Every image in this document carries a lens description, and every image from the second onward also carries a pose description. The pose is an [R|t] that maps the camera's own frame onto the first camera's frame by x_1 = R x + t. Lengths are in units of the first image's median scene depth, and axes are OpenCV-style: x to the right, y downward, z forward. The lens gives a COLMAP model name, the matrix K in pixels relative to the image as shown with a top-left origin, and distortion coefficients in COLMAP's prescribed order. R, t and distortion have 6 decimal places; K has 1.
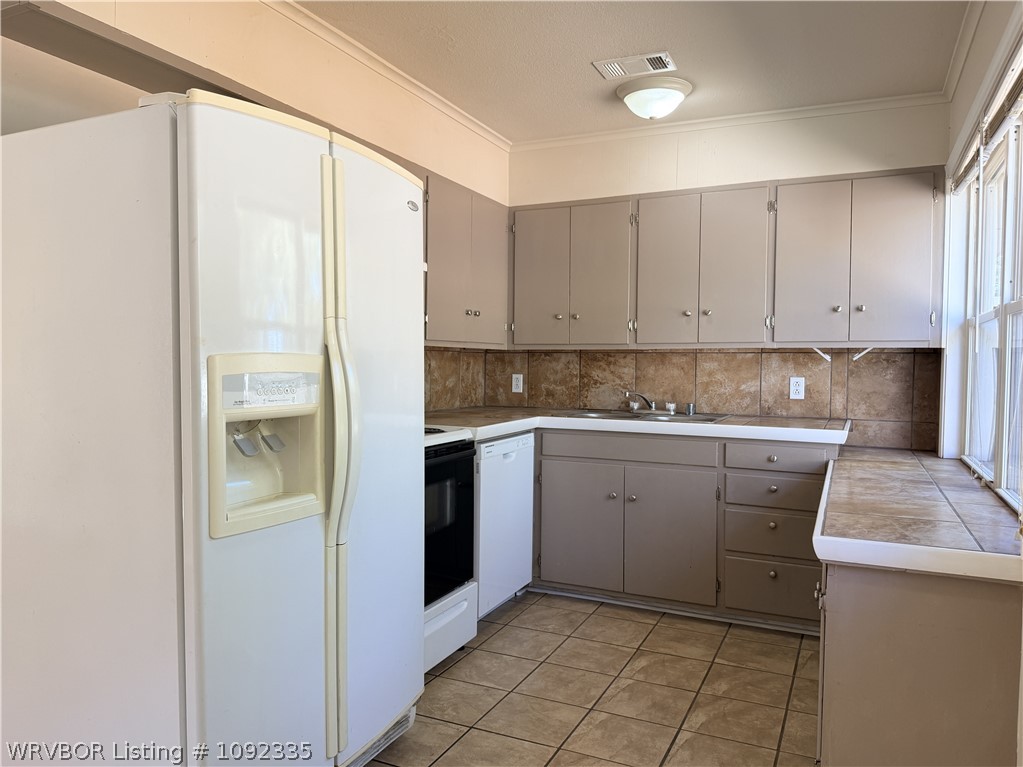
lens RADIAL K [[720.0, 0, 511.5], [0, 720.0, 383.5], [0, 0, 1]] dist [0.055760, -0.178085]
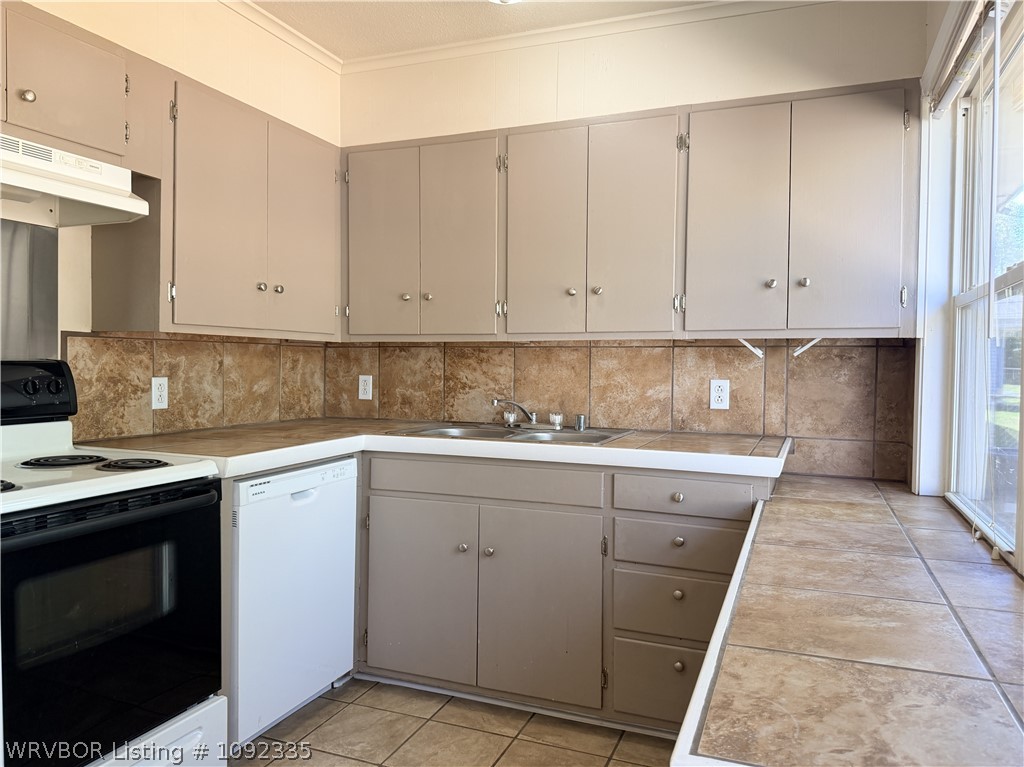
lens RADIAL K [[739.5, 0, 513.0], [0, 739.5, 381.1], [0, 0, 1]] dist [0.075559, -0.219111]
pose [[0.997814, -0.000022, 0.066091, 0.135383], [0.000399, 0.999984, -0.005687, -0.002886], [-0.066089, 0.005701, 0.997797, 0.260281]]
